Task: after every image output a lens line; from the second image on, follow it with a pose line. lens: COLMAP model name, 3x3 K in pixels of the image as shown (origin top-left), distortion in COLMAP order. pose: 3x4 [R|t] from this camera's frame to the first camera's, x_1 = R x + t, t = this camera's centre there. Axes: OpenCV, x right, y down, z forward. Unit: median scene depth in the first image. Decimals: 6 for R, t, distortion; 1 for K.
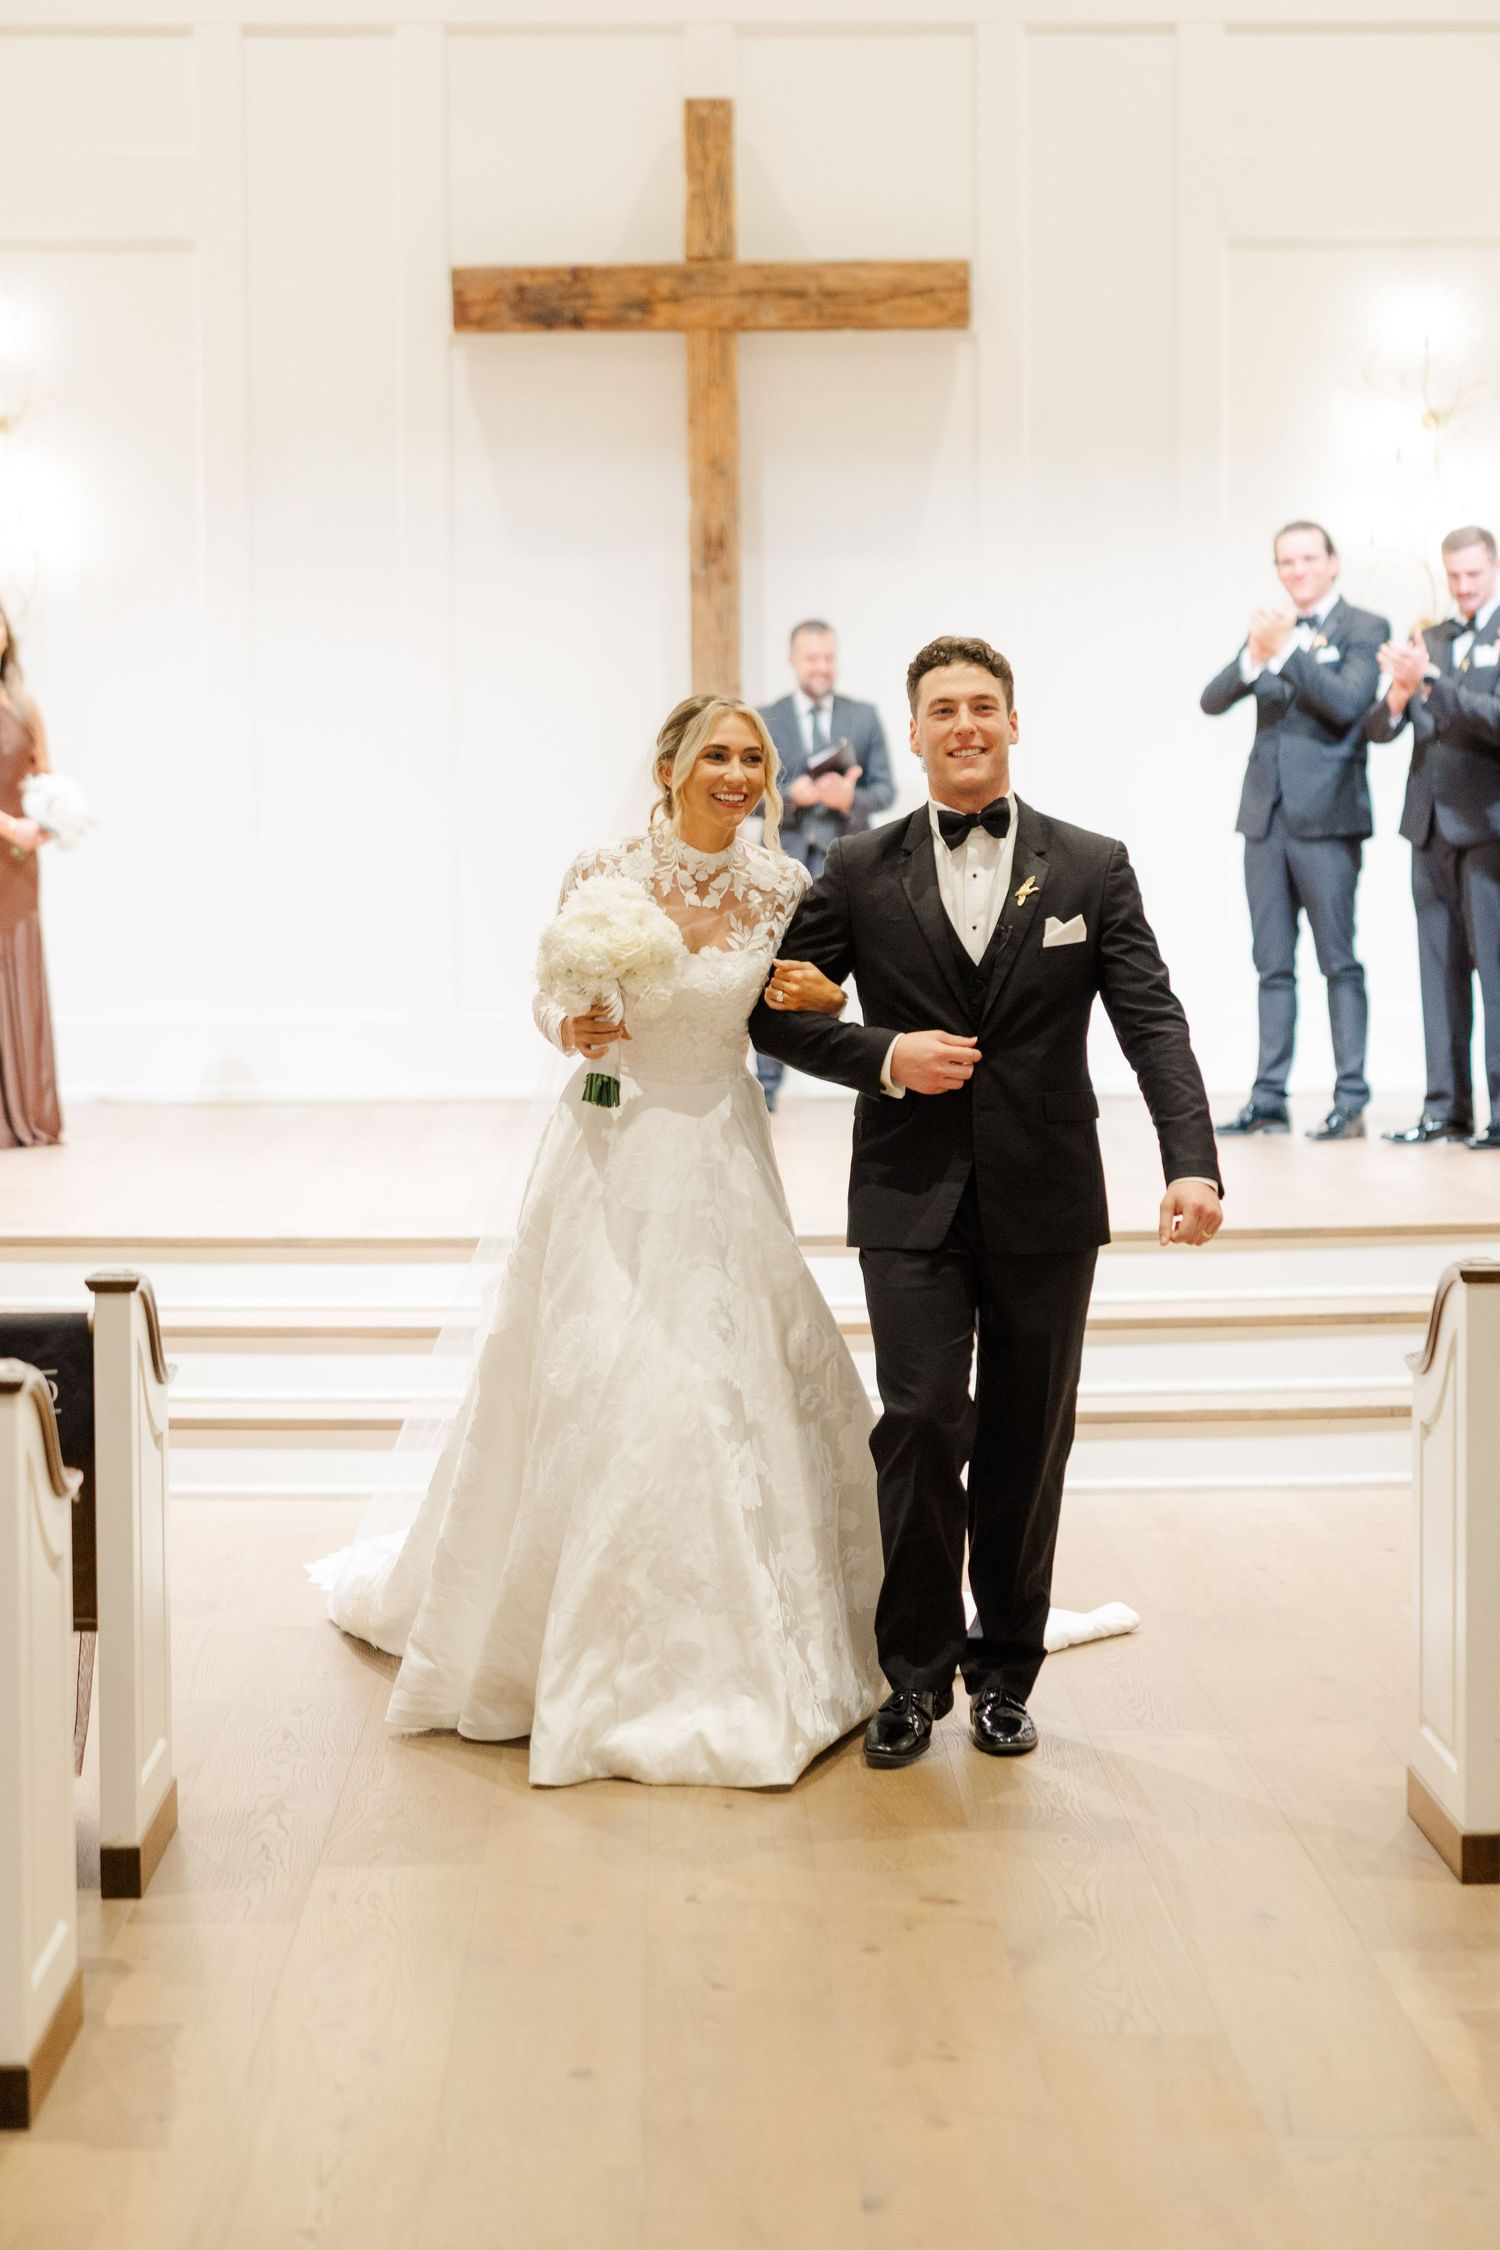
lens RADIAL K [[4456.8, 0, 750.0], [0, 4456.8, 1125.0], [0, 0, 1]] dist [0.025823, -0.042271]
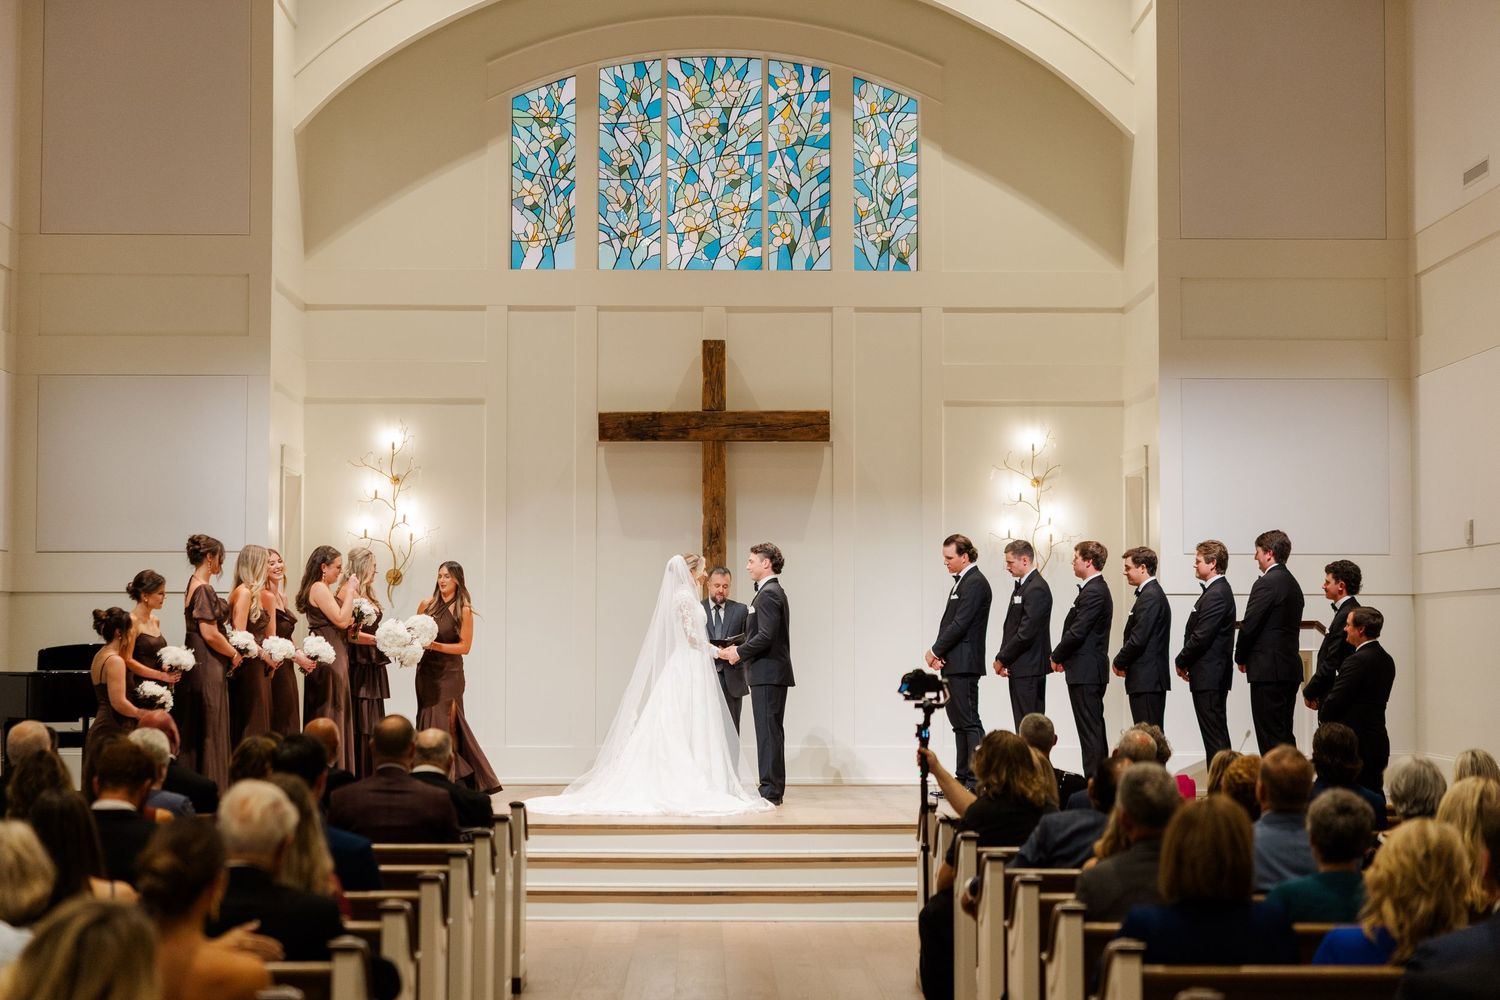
lens RADIAL K [[2799.2, 0, 750.0], [0, 2799.2, 500.0], [0, 0, 1]] dist [0.013581, 0.003476]
pose [[0.999910, 0.008412, -0.010488, 0.024621], [-0.009551, 0.993463, -0.113756, 0.011880], [0.009463, 0.113846, 0.993453, -0.400663]]
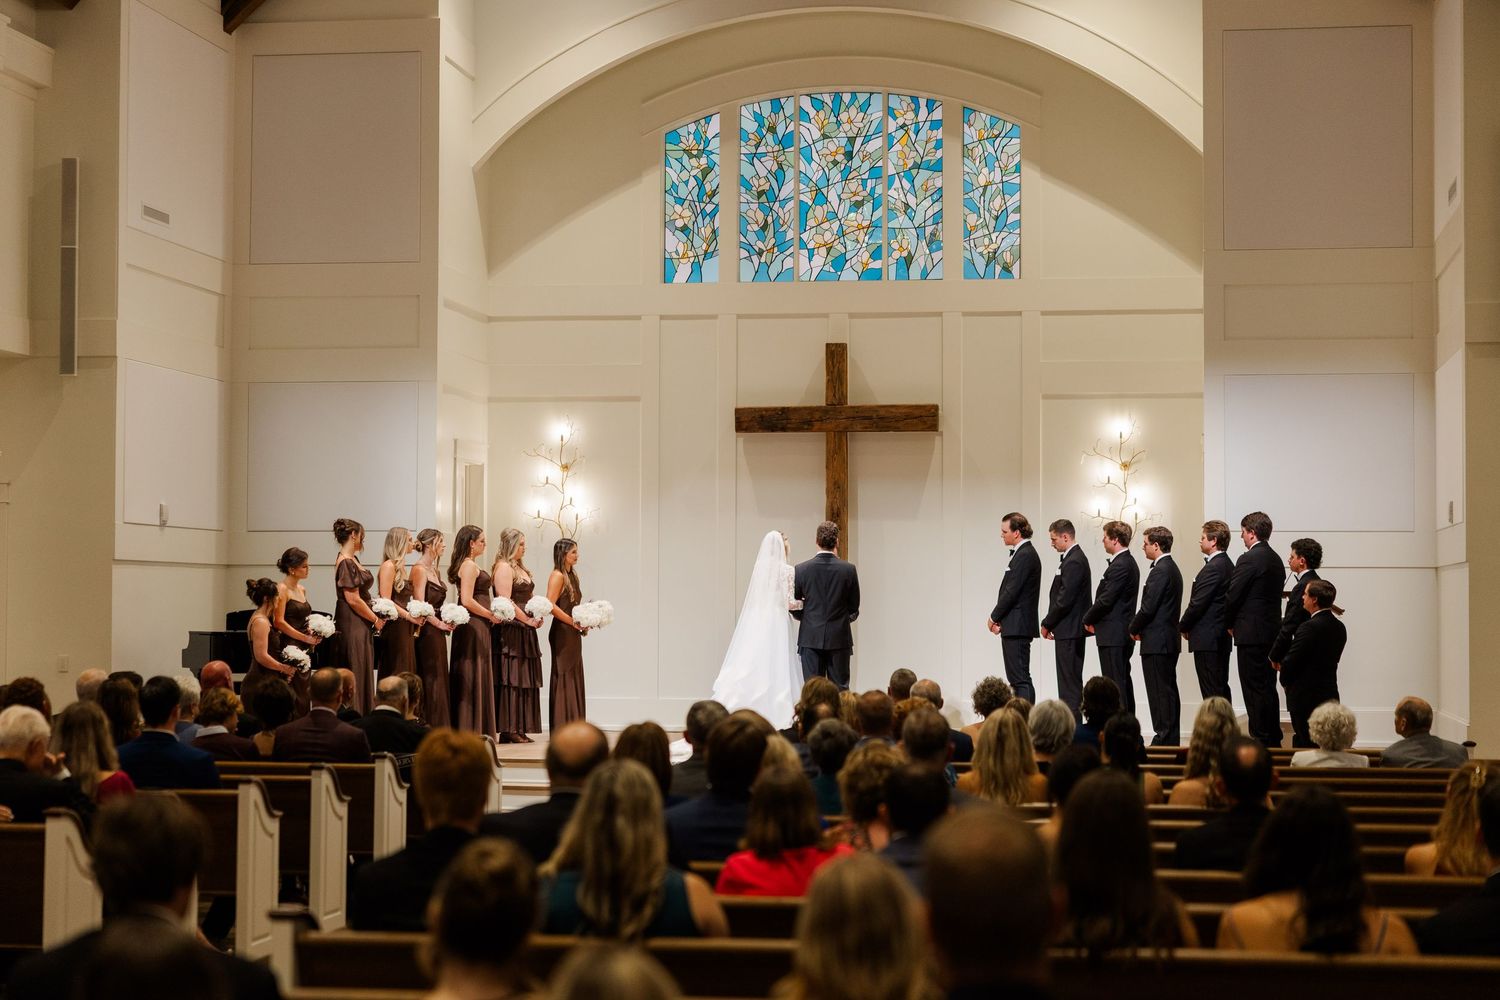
lens RADIAL K [[2799.2, 0, 750.0], [0, 2799.2, 500.0], [0, 0, 1]] dist [0.013581, 0.003476]
pose [[0.984263, 0.005218, -0.176633, 0.227747], [-0.022922, 0.994889, -0.098338, 0.020145], [0.175217, 0.100839, 0.979352, -0.581740]]
